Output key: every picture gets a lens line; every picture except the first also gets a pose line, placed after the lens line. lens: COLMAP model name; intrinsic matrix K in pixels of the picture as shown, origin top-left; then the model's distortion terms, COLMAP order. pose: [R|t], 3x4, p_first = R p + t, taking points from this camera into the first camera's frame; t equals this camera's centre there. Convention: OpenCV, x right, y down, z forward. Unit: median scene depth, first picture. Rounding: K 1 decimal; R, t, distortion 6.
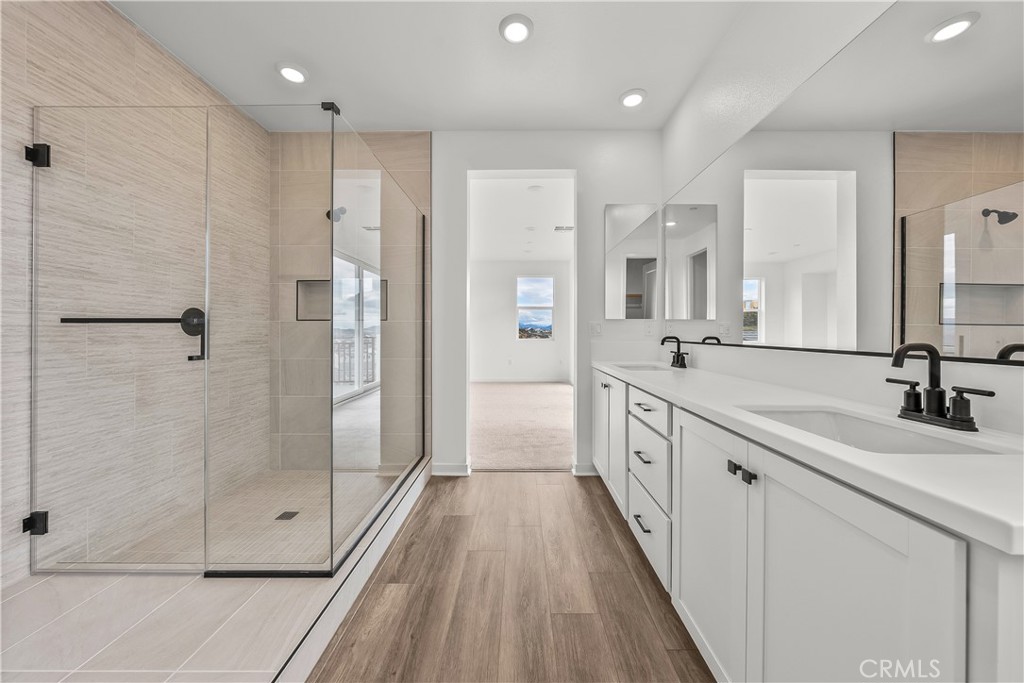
lens RADIAL K [[358.1, 0, 526.9], [0, 358.1, 334.0], [0, 0, 1]] dist [-0.001390, -0.000836]
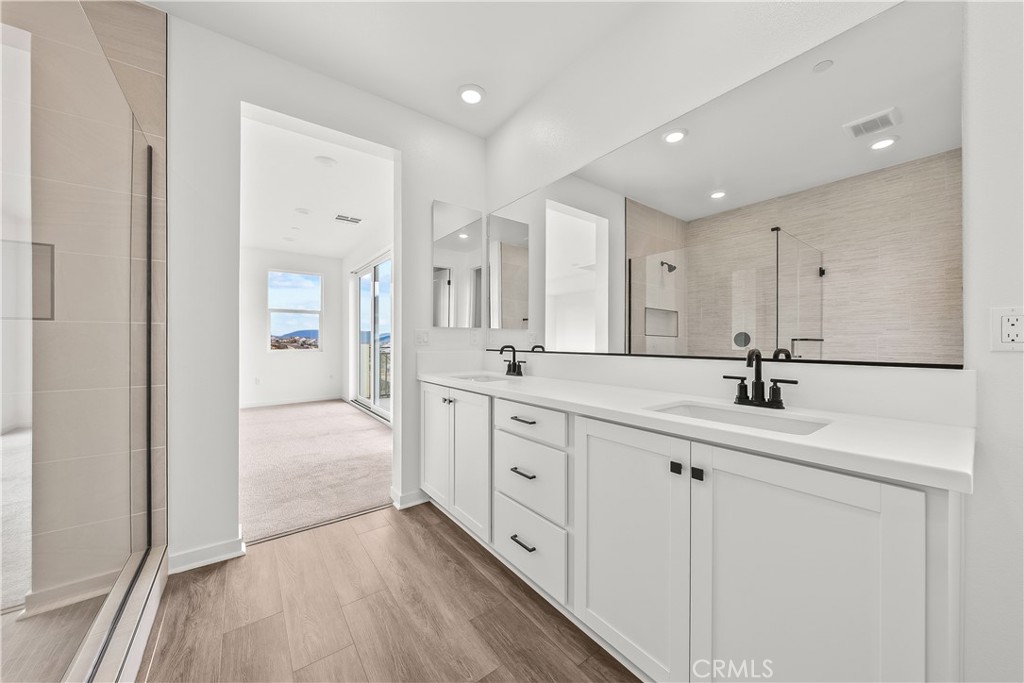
lens RADIAL K [[358.1, 0, 525.6], [0, 358.1, 342.6], [0, 0, 1]] dist [-0.001390, -0.000836]
pose [[0.797002, -0.003029, 0.603969, -0.166895], [0.003918, 0.999992, -0.000155, -0.000955], [-0.603964, 0.002490, 0.797008, 0.163442]]
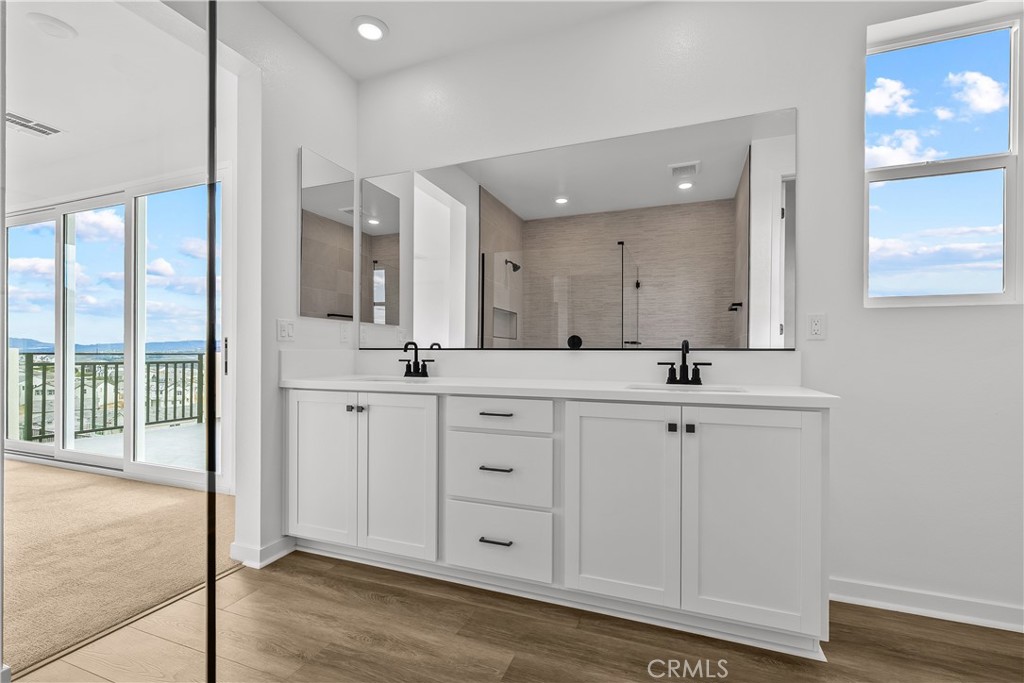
lens RADIAL K [[435.5, 0, 530.2], [0, 435.5, 355.4], [0, 0, 1]] dist [0.005043, 0.000735]
pose [[0.363101, -0.012038, 0.931672, -0.464403], [0.003317, 0.999927, 0.011628, 0.028406], [-0.931744, -0.001132, 0.363115, 0.351783]]
